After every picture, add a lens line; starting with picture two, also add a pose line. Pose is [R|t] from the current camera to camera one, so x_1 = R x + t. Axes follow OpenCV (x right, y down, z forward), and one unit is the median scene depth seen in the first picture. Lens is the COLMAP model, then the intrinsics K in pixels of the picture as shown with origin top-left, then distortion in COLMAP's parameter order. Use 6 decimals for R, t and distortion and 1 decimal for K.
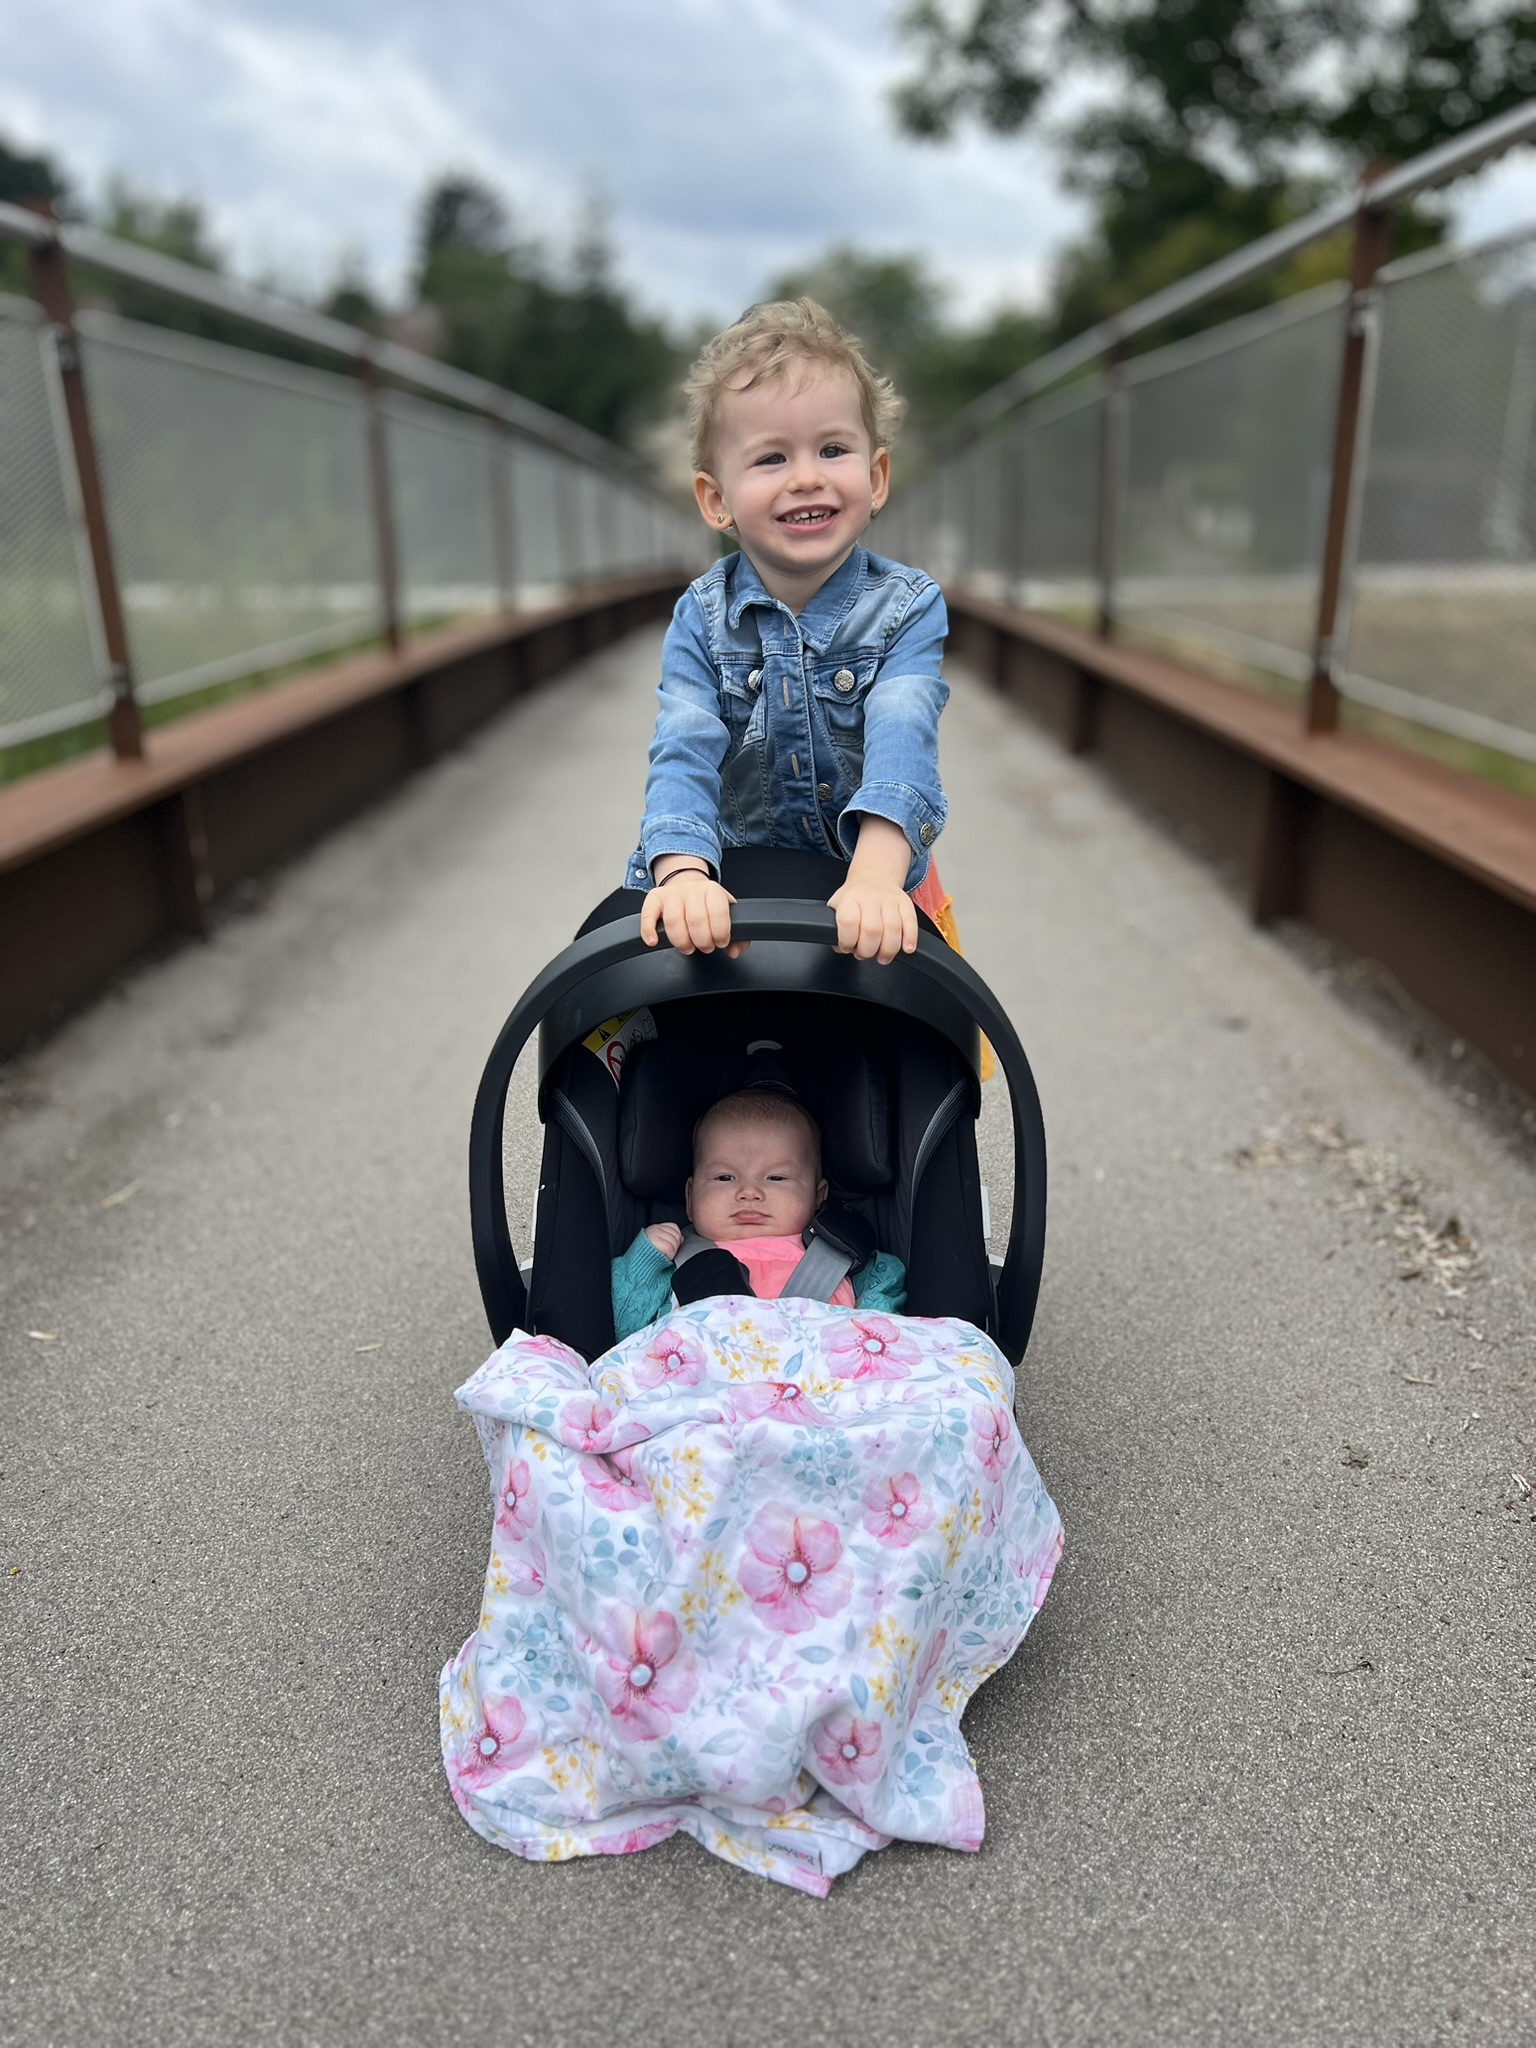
lens RADIAL K [[1533.4, 0, 772.3], [0, 1533.4, 1026.6], [0, 0, 1]] dist [0.008209, -0.015464]
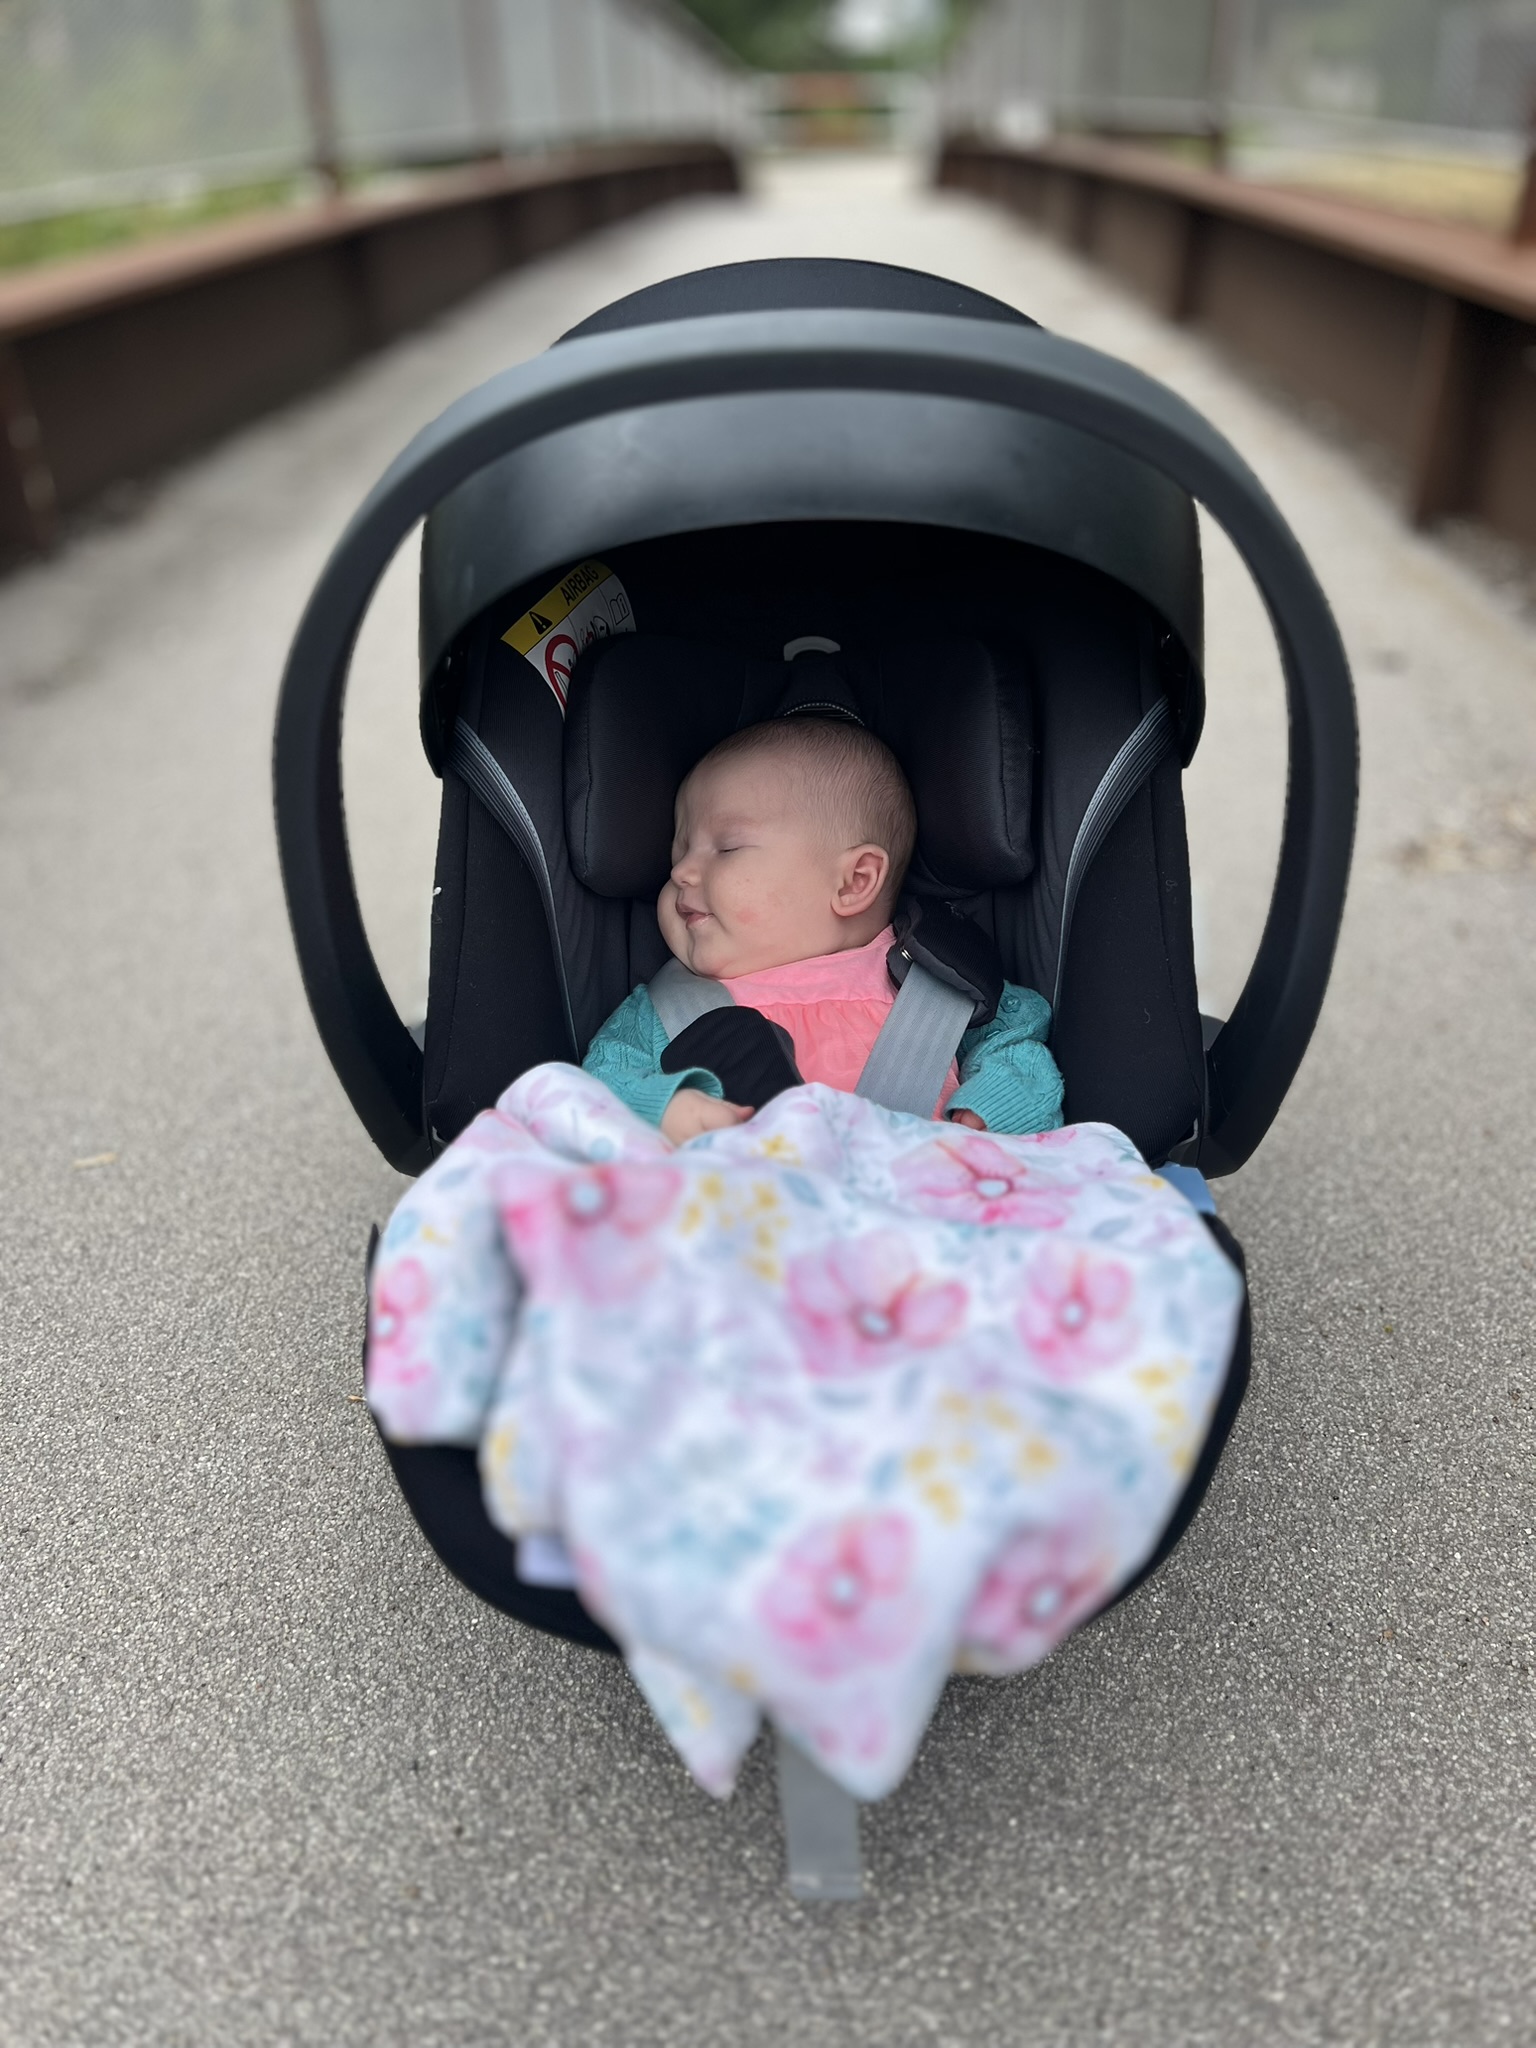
lens RADIAL K [[1533.4, 0, 765.9], [0, 1533.4, 1023.7], [0, 0, 1]] dist [0.008209, -0.015464]
pose [[0.999169, 0.004126, -0.040553, 0.055359], [0.004975, 0.975079, 0.221804, 0.004535], [0.040458, -0.221821, 0.974248, 0.373386]]
